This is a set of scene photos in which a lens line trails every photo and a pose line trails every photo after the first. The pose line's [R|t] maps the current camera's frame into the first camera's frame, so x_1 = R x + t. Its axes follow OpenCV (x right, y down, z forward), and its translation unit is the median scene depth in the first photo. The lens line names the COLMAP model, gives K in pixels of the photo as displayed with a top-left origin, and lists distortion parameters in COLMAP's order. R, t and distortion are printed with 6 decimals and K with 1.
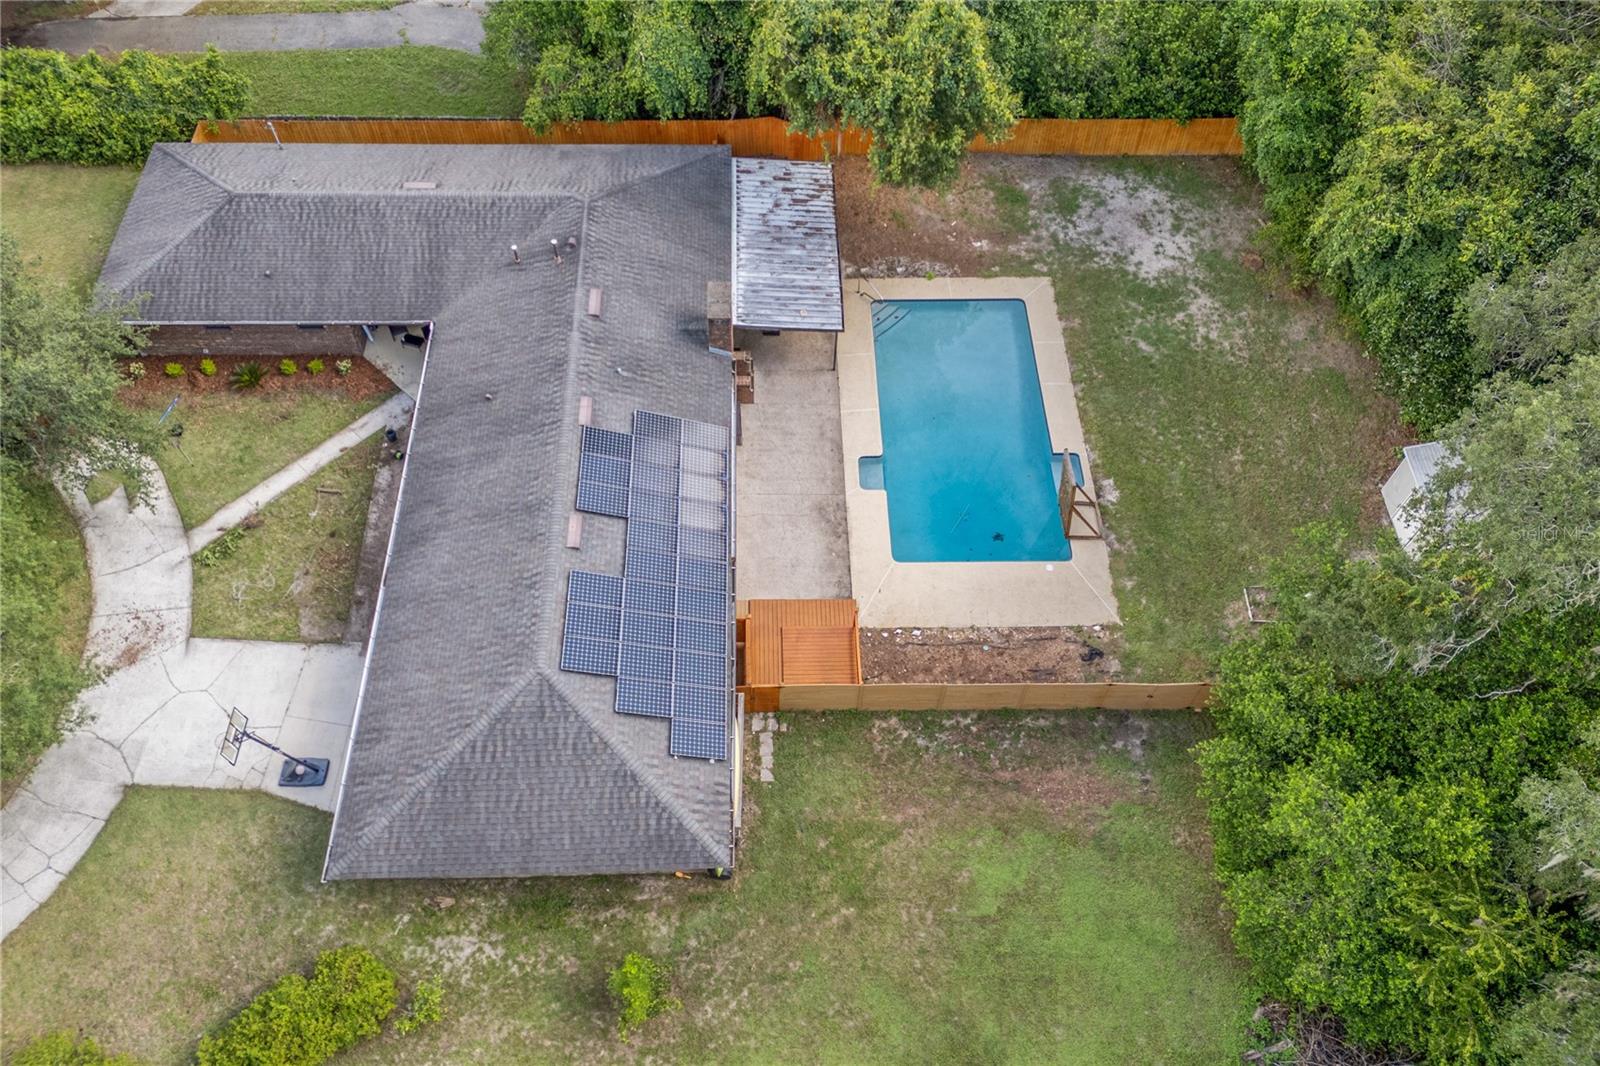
lens RADIAL K [[1135.4, 0, 802.6], [0, 1135.4, 534.7], [0, 0, 1]] dist [0.000752, -0.000291]
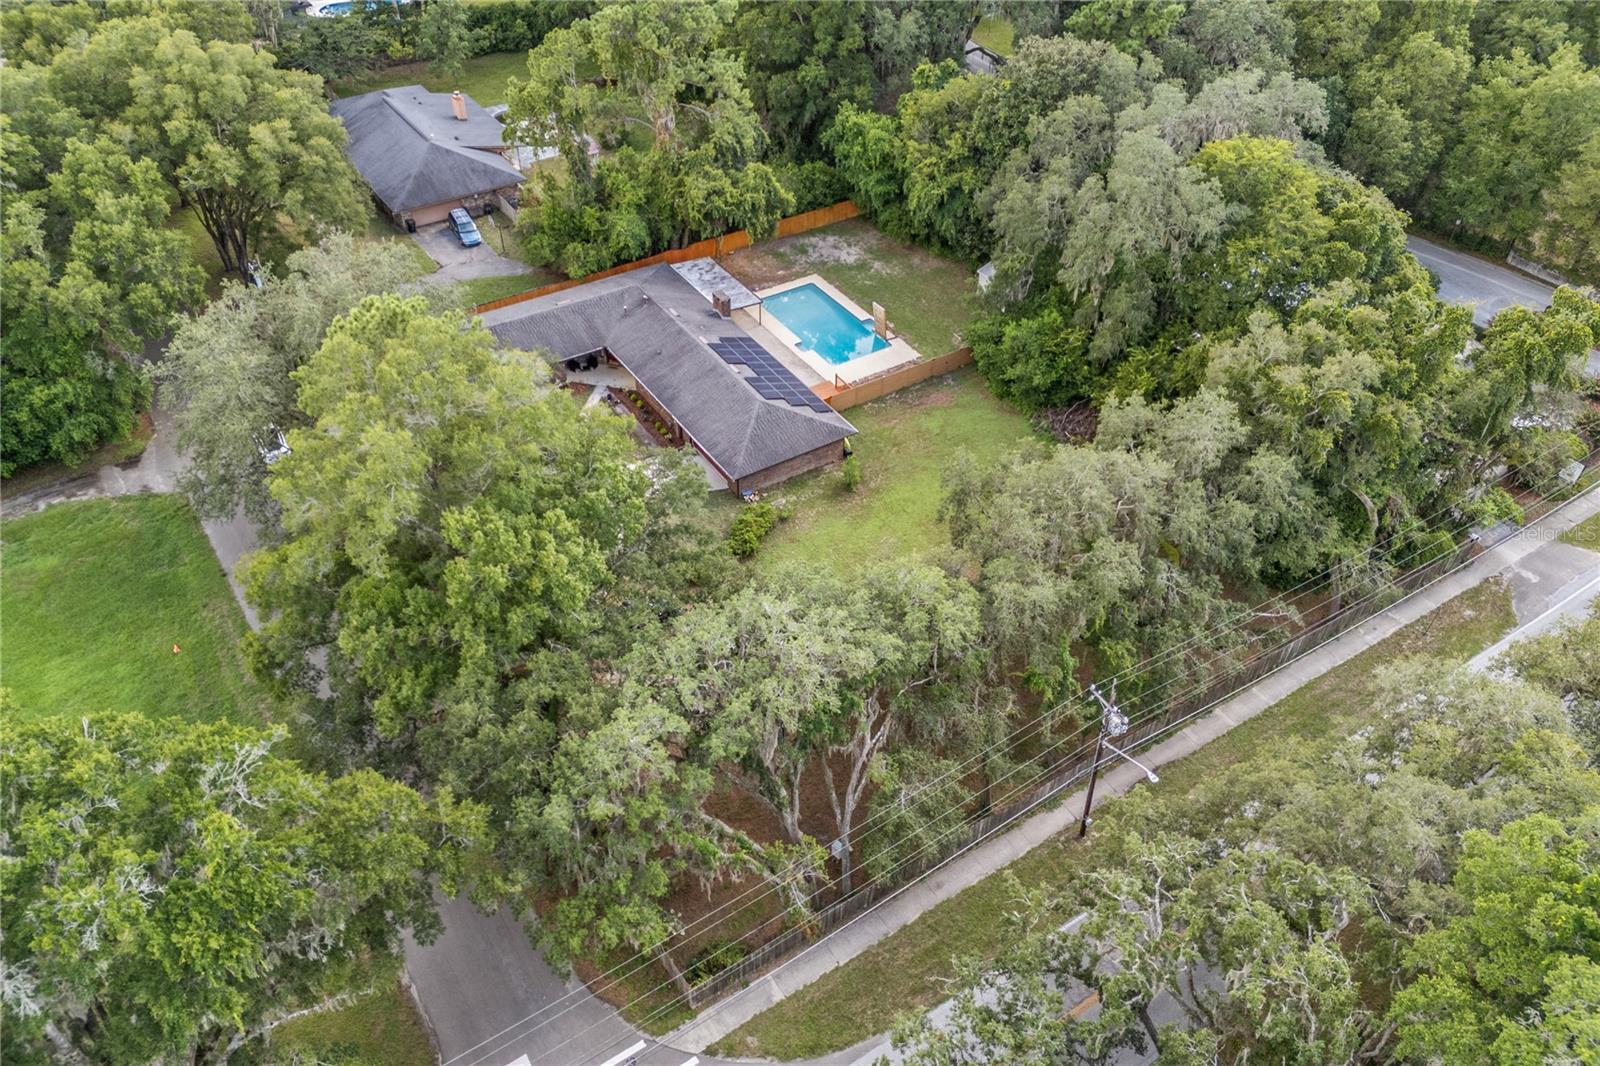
lens RADIAL K [[1135.4, 0, 798.0], [0, 1135.4, 532.5], [0, 0, 1]] dist [0.000752, -0.000291]
pose [[0.851883, -0.350733, 0.388950, -0.971236], [0.438820, 0.883385, -0.164523, 0.651122], [-0.285889, 0.310833, 0.906449, -0.982740]]
